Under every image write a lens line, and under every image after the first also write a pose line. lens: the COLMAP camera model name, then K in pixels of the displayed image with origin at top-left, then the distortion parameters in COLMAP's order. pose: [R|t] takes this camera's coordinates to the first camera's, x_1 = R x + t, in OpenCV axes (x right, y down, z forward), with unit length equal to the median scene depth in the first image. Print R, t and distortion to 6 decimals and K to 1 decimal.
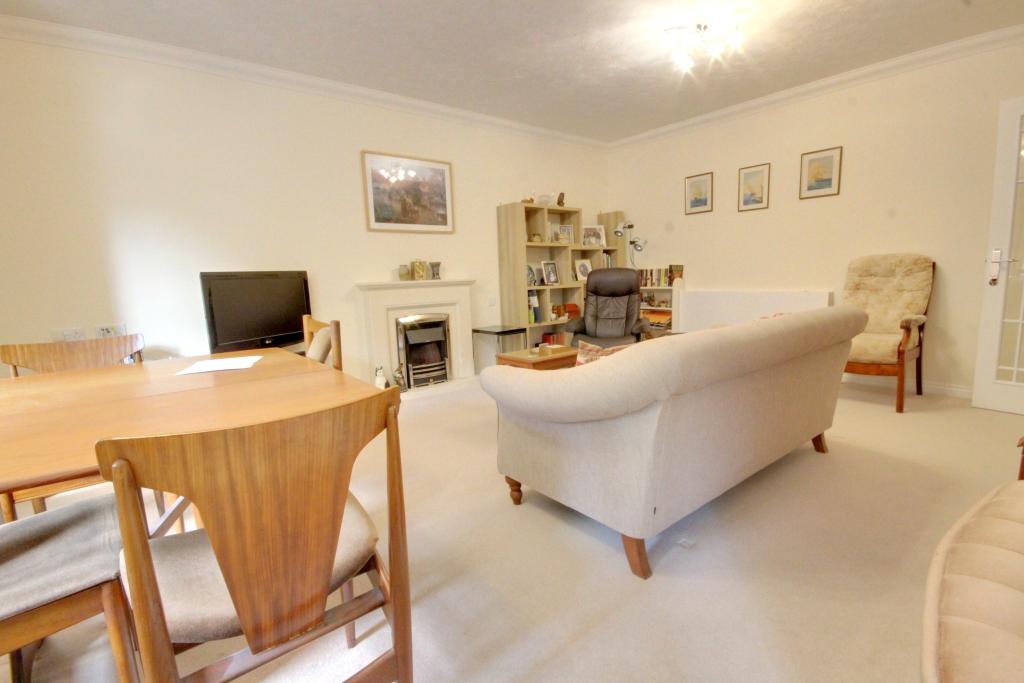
lens RADIAL K [[477.7, 0, 512.0], [0, 477.7, 345.0], [0, 0, 1]] dist [-0.001838, -0.001283]
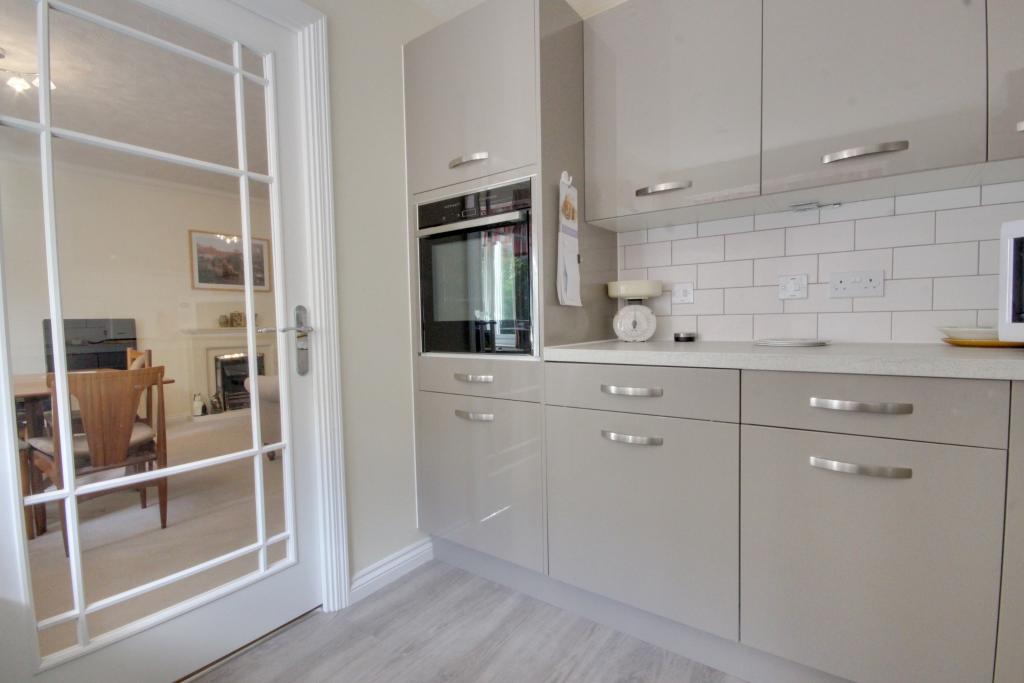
lens RADIAL K [[477.7, 0, 521.9], [0, 477.7, 347.7], [0, 0, 1]] dist [-0.001838, -0.001283]
pose [[0.964434, 0.005465, 0.264266, 0.213338], [0.019935, 0.995435, -0.093337, 0.058023], [-0.263570, 0.095286, 0.959923, -0.453688]]
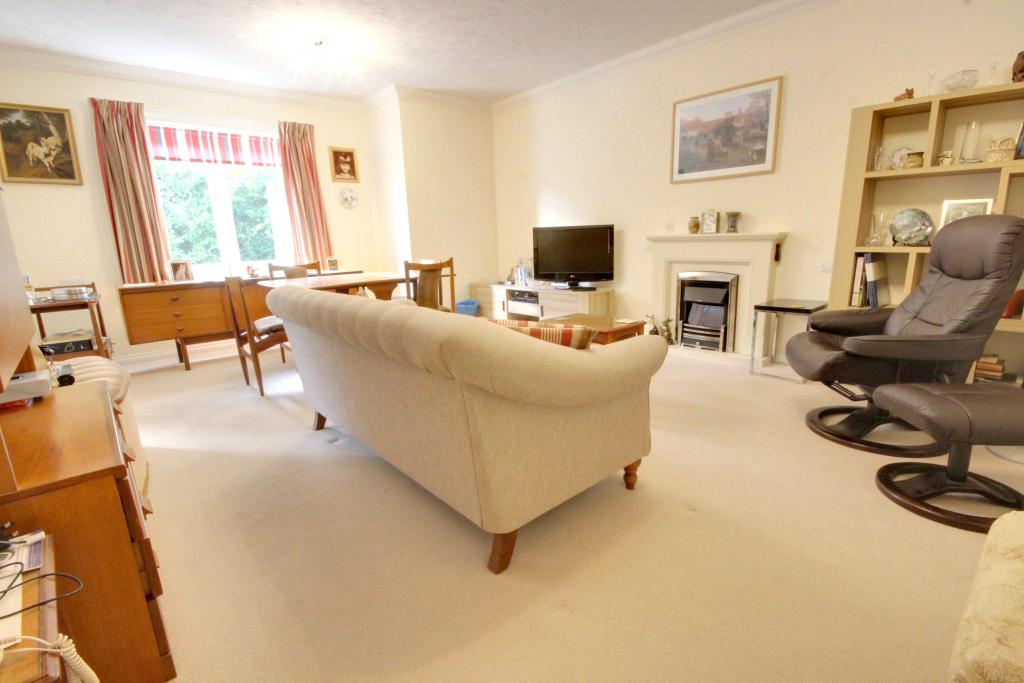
lens RADIAL K [[477.7, 0, 513.9], [0, 477.7, 346.9], [0, 0, 1]] dist [-0.001838, -0.001283]
pose [[0.058229, 0.259085, -0.964098, 0.729189], [-0.113531, 0.961190, 0.251446, -0.116002], [0.991827, 0.094814, 0.085383, 0.584741]]
